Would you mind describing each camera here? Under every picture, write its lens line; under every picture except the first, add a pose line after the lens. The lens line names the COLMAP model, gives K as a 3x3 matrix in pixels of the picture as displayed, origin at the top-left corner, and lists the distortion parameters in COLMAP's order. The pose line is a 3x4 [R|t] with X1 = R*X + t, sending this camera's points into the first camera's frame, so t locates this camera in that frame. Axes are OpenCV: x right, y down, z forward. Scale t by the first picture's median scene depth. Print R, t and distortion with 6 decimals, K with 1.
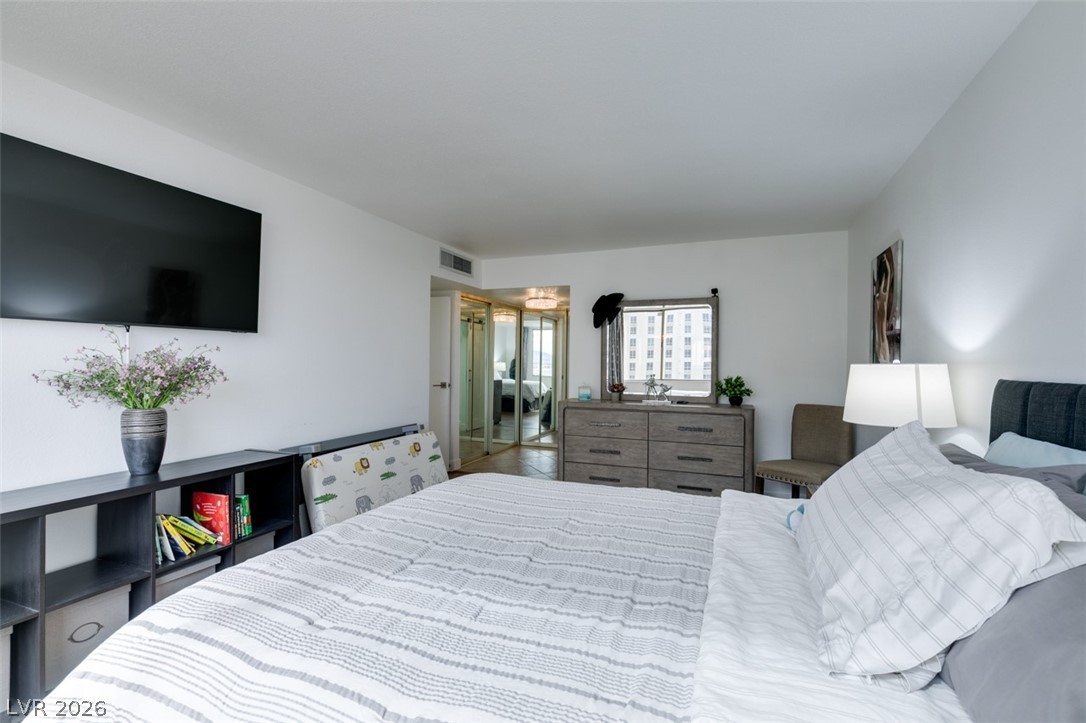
lens RADIAL K [[460.4, 0, 548.2], [0, 460.4, 359.9], [0, 0, 1]] dist [0.000791, -0.000166]
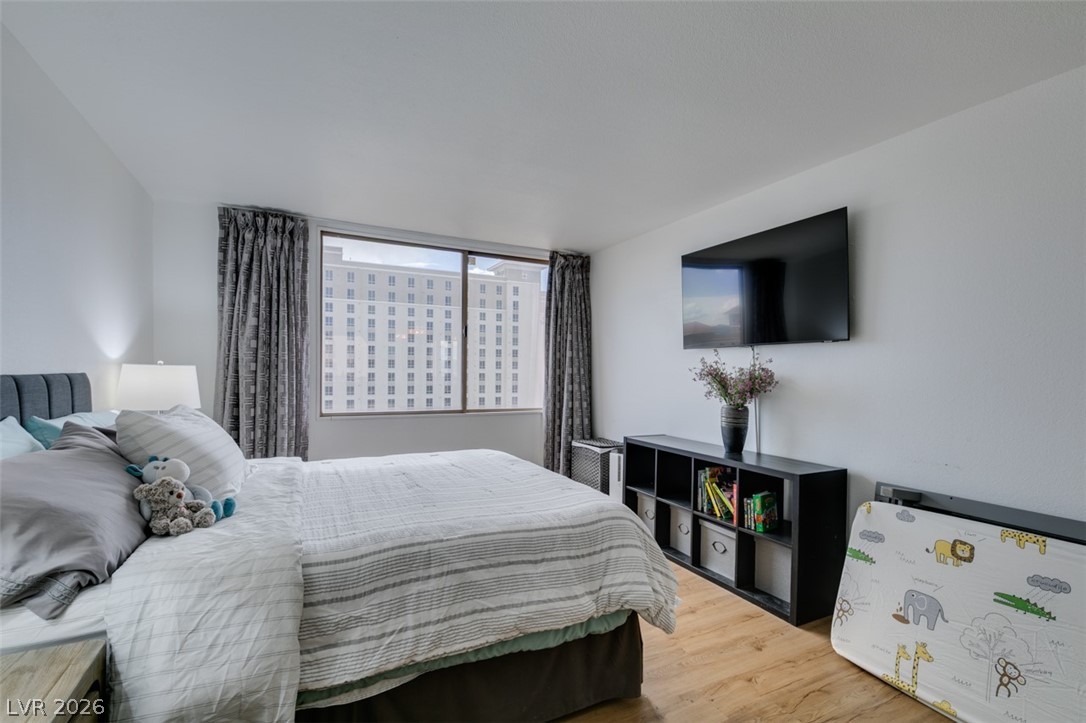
lens RADIAL K [[483.2, 0, 543.1], [0, 483.2, 364.2], [0, 0, 1]] dist [0.003819, -0.000931]
pose [[-0.642542, -0.014473, -0.766113, 0.526083], [-0.007813, 0.999893, -0.012336, 0.002485], [0.766210, -0.001941, -0.642587, 1.271738]]
